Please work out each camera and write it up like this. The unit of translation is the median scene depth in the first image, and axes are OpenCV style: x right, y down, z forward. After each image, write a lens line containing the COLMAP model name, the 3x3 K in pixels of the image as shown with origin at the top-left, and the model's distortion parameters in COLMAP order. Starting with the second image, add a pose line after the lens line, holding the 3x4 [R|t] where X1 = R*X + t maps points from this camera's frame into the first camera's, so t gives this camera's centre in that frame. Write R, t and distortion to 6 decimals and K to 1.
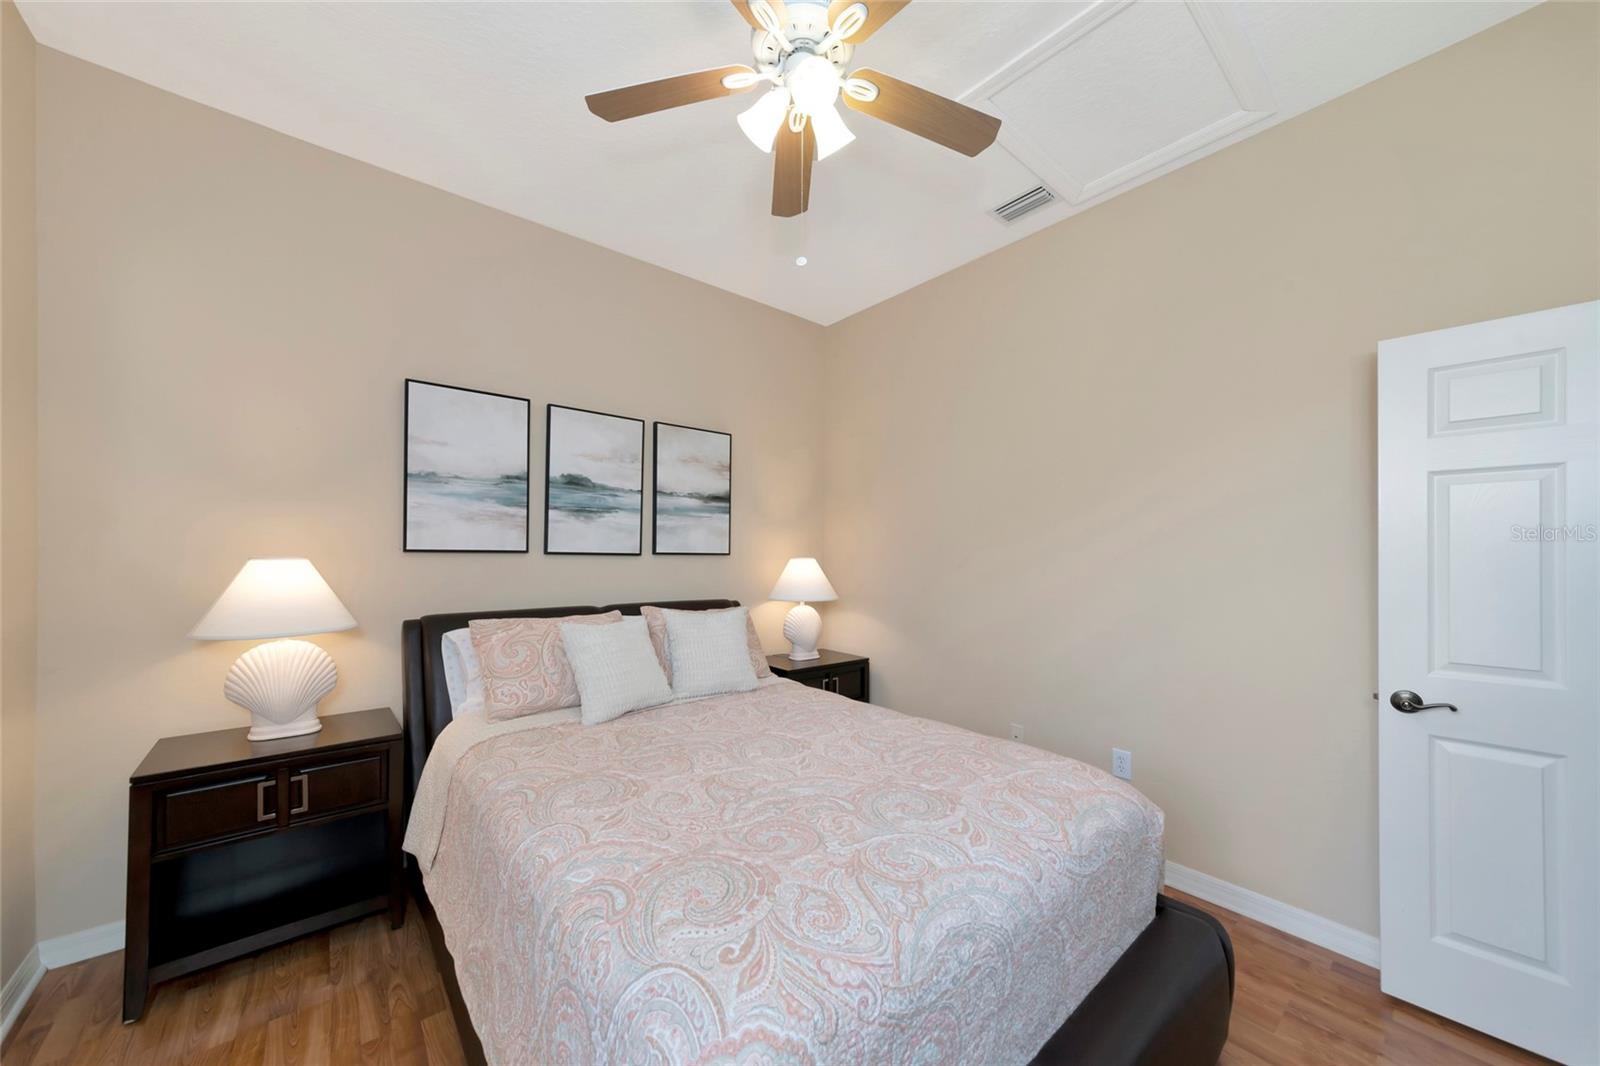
lens RADIAL K [[569.3, 0, 802.0], [0, 569.3, 539.0], [0, 0, 1]] dist [0.000736, -0.000045]
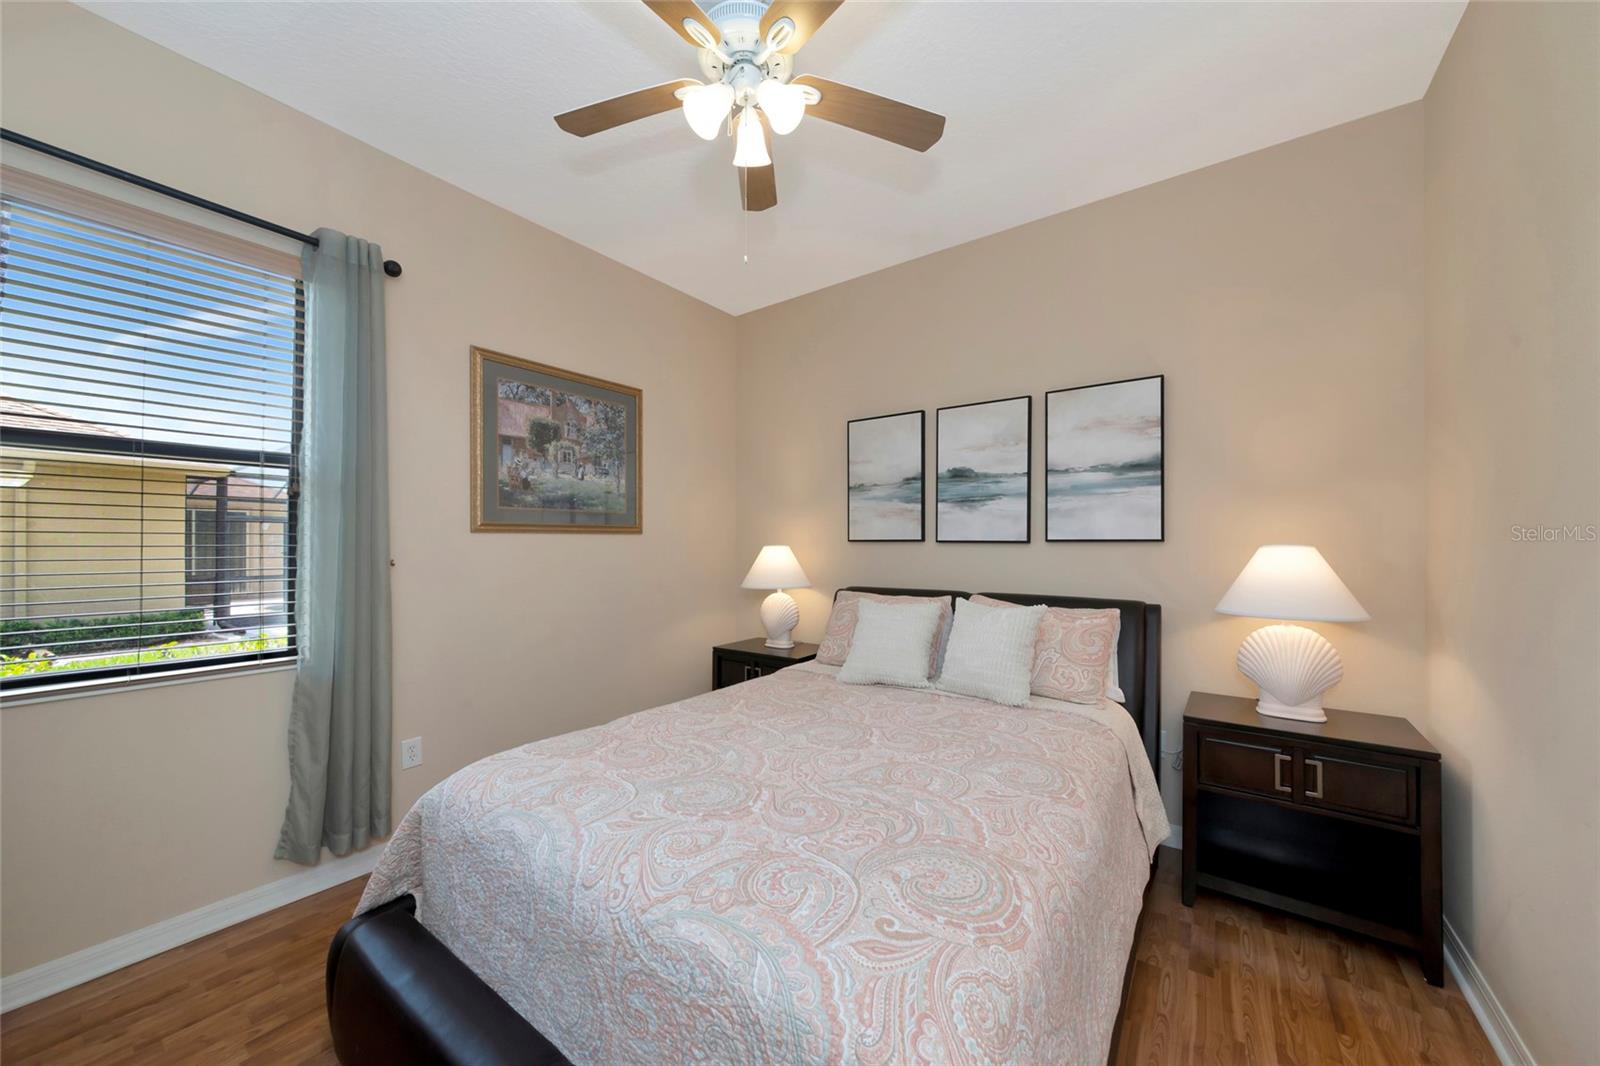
lens RADIAL K [[569.3, 0, 802.0], [0, 569.3, 539.0], [0, 0, 1]] dist [0.000736, -0.000045]
pose [[0.238429, -0.018875, -0.970977, 0.606283], [0.027761, 0.999535, -0.012614, 0.027531], [0.970763, -0.023947, 0.238842, 0.491986]]
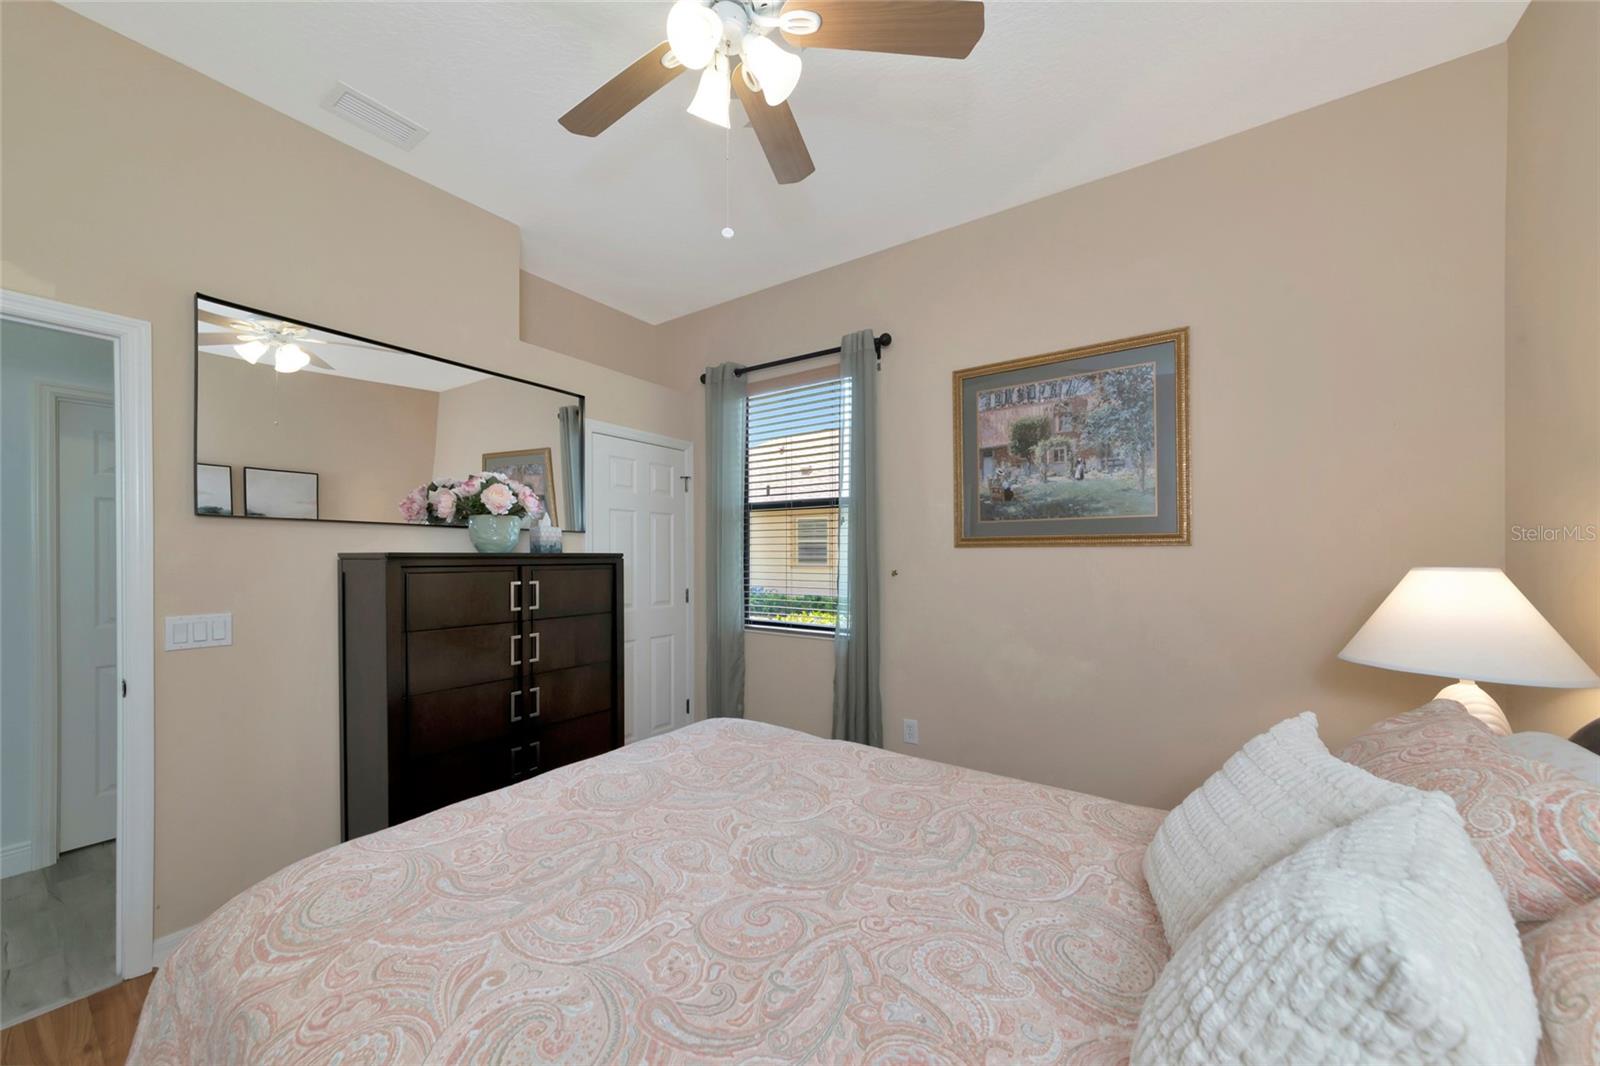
lens RADIAL K [[581.1, 0, 794.4], [0, 581.1, 554.5], [0, 0, 1]] dist [0.015381, -0.000027]
pose [[-0.966717, -0.011127, -0.255606, 0.079420], [-0.005065, 0.999690, -0.024361, 0.028335], [0.255798, -0.022256, -0.966474, 1.123650]]
